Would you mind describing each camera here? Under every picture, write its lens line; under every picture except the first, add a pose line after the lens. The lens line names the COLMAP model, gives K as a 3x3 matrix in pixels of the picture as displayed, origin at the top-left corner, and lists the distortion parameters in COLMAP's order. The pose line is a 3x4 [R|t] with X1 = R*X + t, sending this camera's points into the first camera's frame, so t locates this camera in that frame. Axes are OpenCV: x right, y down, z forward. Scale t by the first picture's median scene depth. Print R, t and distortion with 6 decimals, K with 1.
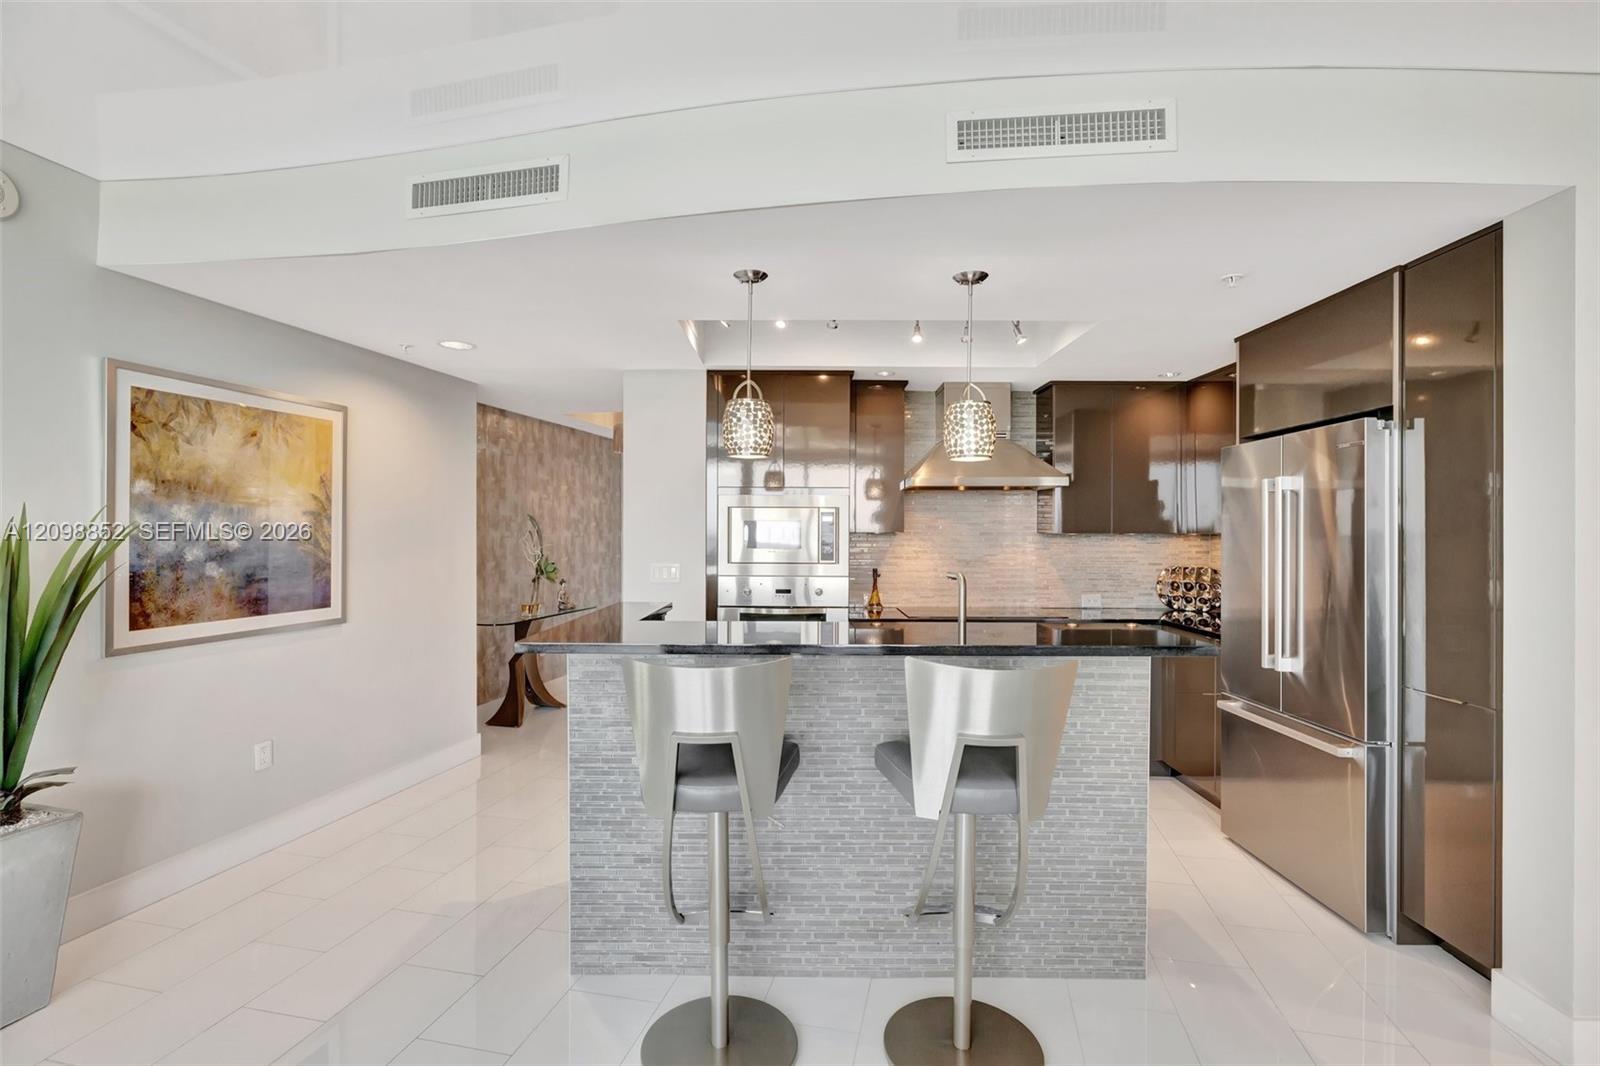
lens RADIAL K [[757.8, 0, 792.9], [0, 757.8, 531.9], [0, 0, 1]] dist [-0.011216, -0.000377]
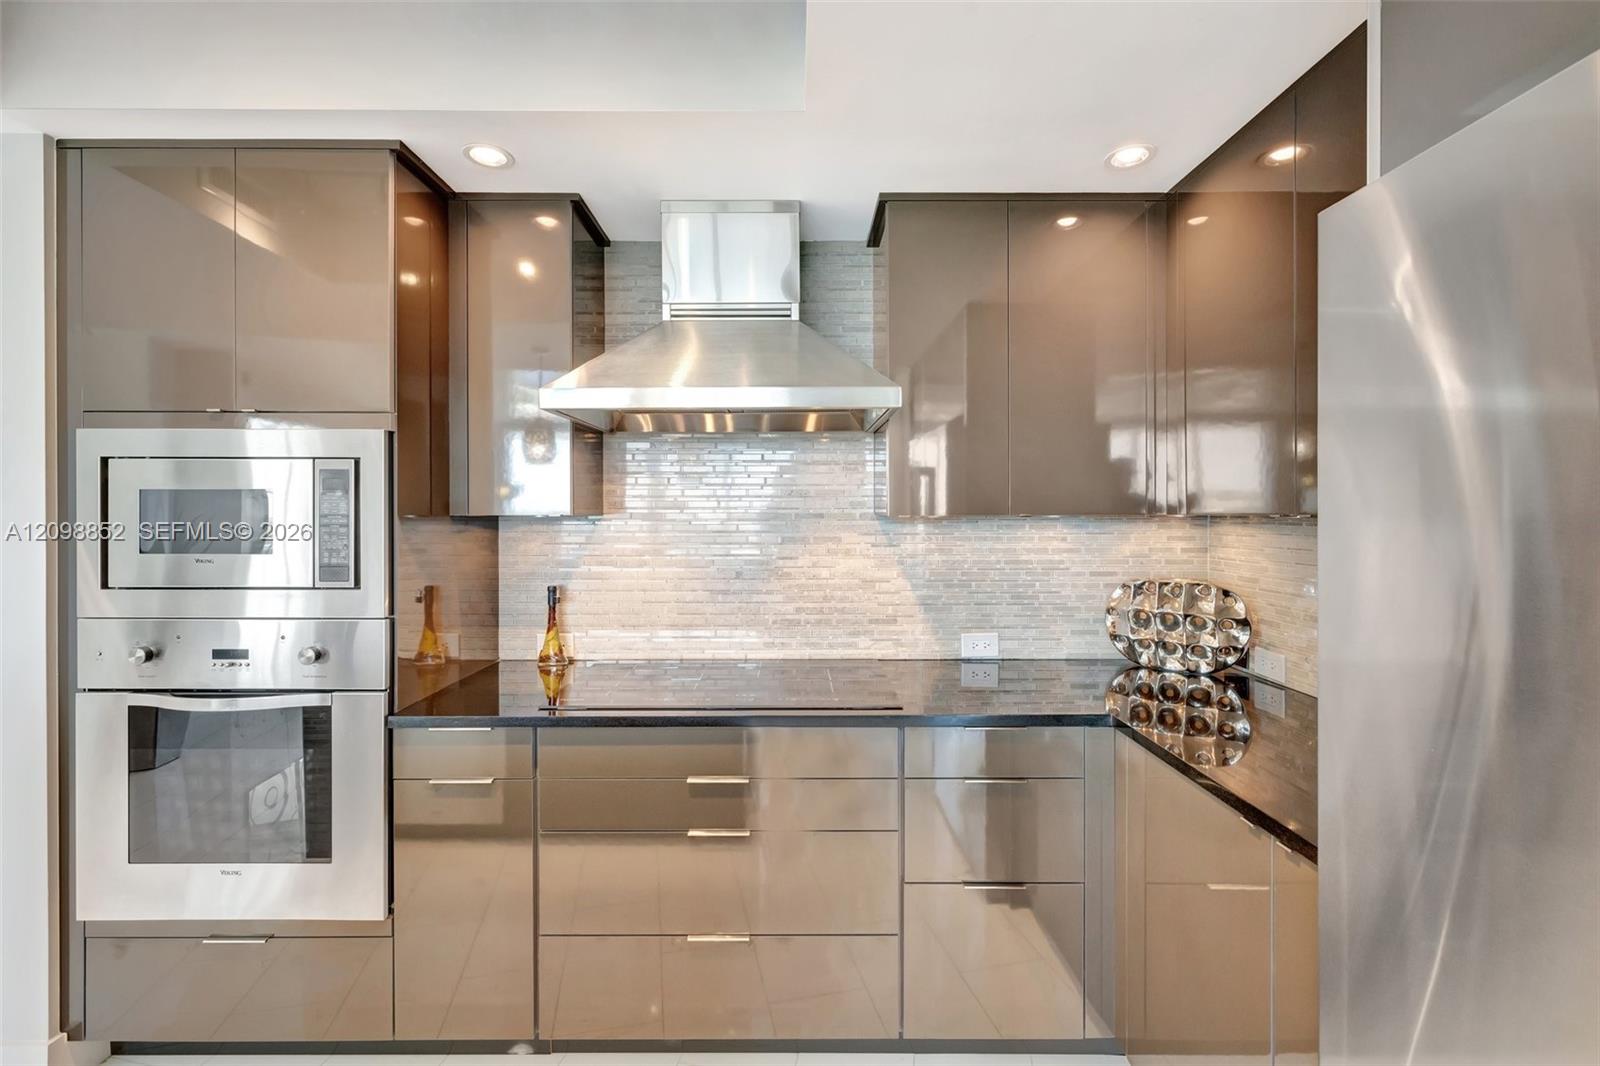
lens RADIAL K [[674.2, 0, 798.7], [0, 674.2, 517.5], [0, 0, 1]] dist [-0.000088, 0.000140]
pose [[0.999969, -0.004776, 0.006254, 0.412281], [0.004743, 0.999975, 0.005212, 0.000983], [-0.006279, -0.005182, 0.999967, 0.829842]]
